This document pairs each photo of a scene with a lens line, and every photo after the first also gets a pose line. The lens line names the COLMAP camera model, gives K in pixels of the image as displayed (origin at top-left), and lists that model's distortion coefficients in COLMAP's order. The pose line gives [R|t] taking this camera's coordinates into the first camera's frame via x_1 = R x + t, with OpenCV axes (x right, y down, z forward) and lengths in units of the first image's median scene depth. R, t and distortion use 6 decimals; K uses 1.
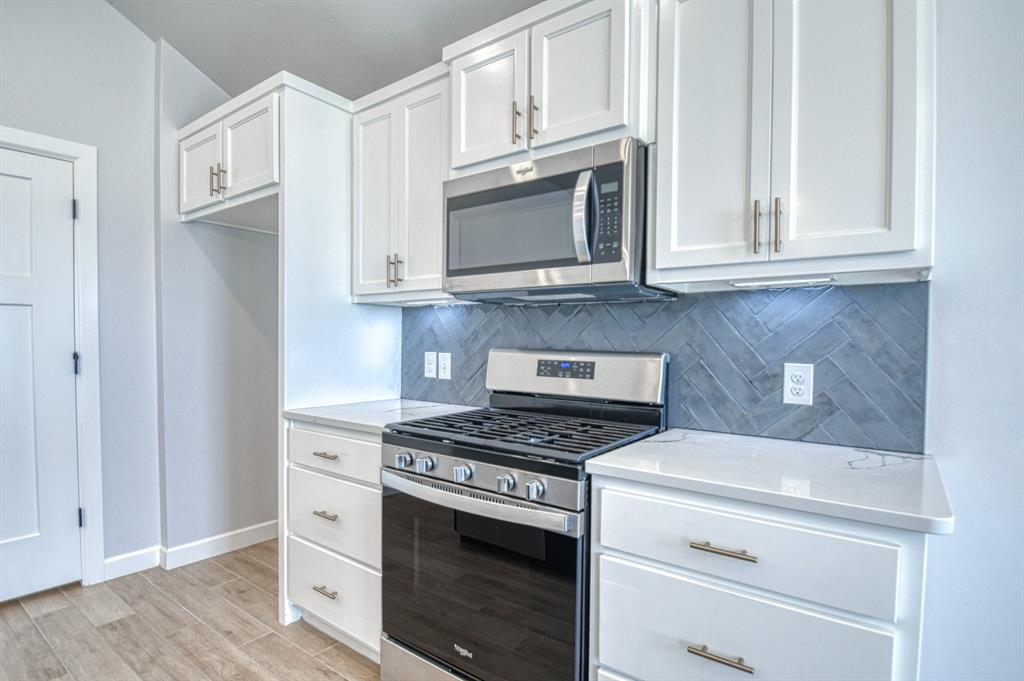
lens RADIAL K [[528.2, 0, 518.2], [0, 528.2, 346.8], [0, 0, 1]] dist [-0.022015, -0.000628]
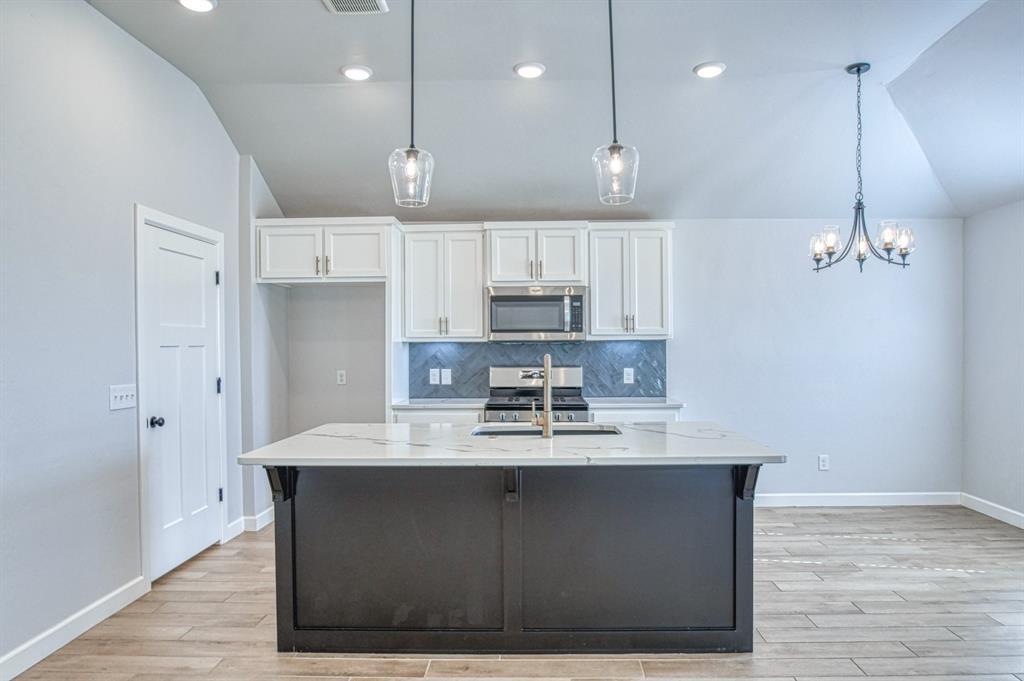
lens RADIAL K [[653.7, 0, 509.8], [0, 653.7, 340.0], [0, 0, 1]] dist [-0.003845, 0.000044]
pose [[0.832584, -0.011065, 0.553788, -1.657971], [0.021093, 0.999709, -0.011737, -0.078791], [-0.553497, 0.021453, 0.832575, -1.322611]]
